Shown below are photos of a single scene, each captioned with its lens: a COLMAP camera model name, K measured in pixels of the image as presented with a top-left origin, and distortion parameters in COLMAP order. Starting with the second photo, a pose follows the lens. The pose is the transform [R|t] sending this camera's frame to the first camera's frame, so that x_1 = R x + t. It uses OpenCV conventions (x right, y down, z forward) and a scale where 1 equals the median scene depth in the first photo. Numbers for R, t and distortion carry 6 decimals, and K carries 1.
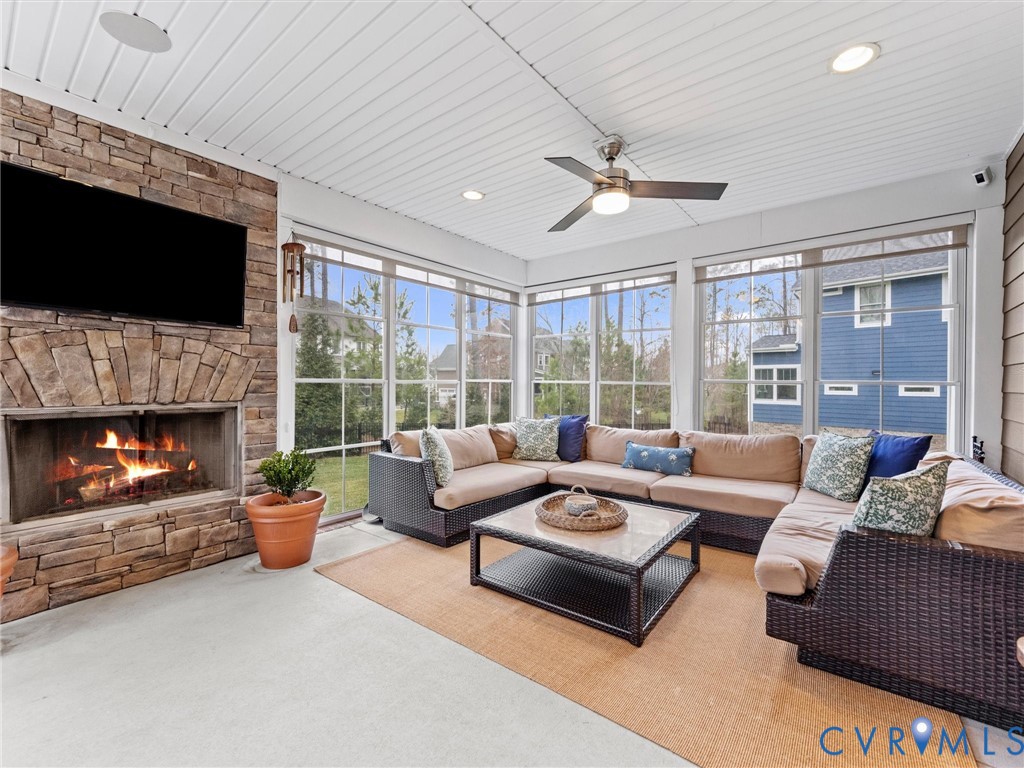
lens RADIAL K [[437.8, 0, 519.9], [0, 437.8, 381.1], [0, 0, 1]] dist [-0.003265, 0.000136]
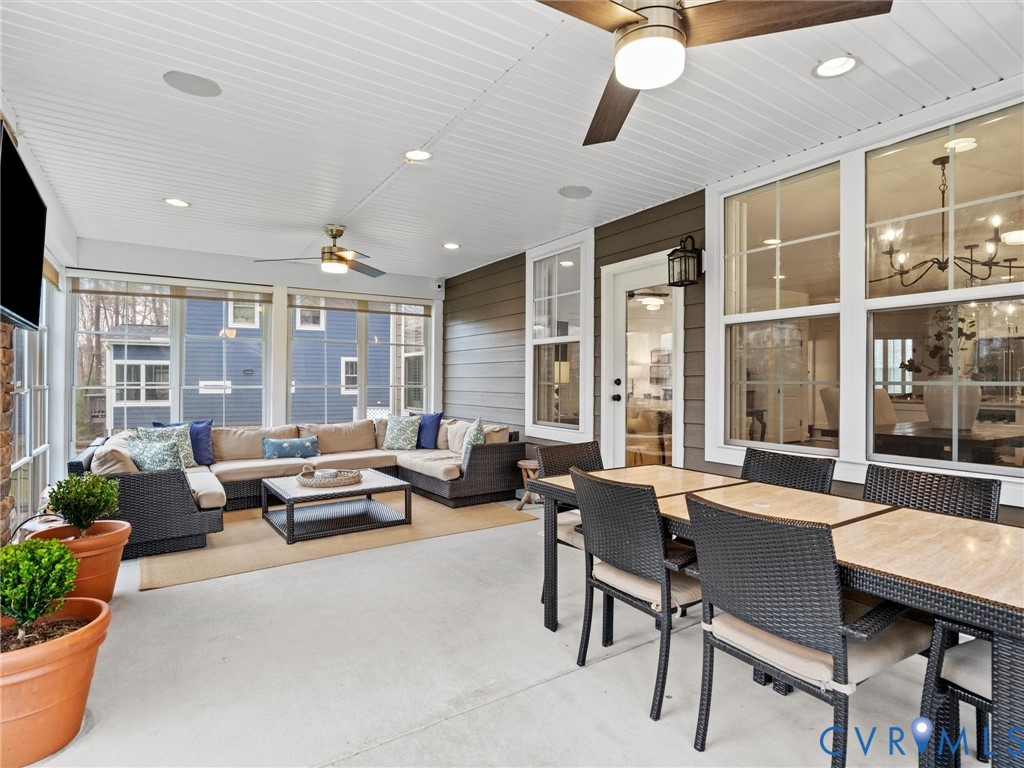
lens RADIAL K [[530.0, 0, 512.0], [0, 530.0, 384.0], [0, 0, 1]] dist [0.002434, -0.000112]
pose [[0.321115, -0.009831, 0.946989, -1.204407], [-0.002975, 0.999931, 0.011390, -0.035791], [-0.947036, -0.006475, 0.321064, -0.130130]]
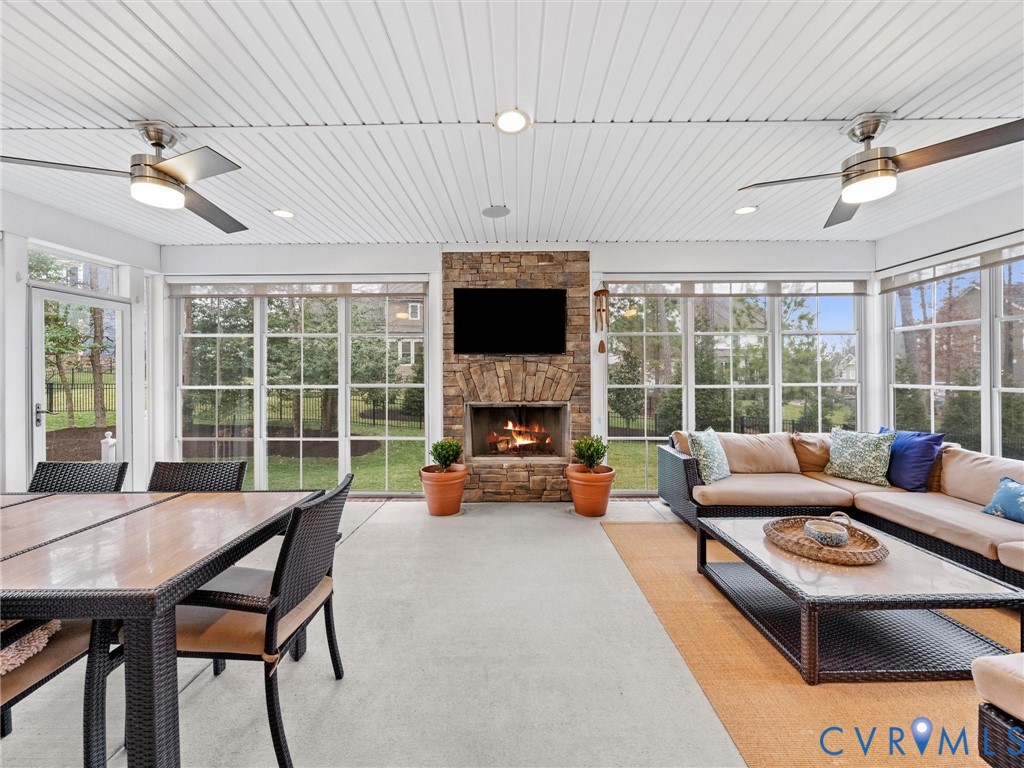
lens RADIAL K [[411.1, 0, 515.4], [0, 411.1, 371.9], [0, 0, 1]] dist [-0.003001, -0.000378]
pose [[0.613704, -0.009866, -0.789475, 0.386045], [0.009078, 0.999944, -0.005439, -0.049604], [0.789484, -0.003829, 0.613759, -0.034623]]
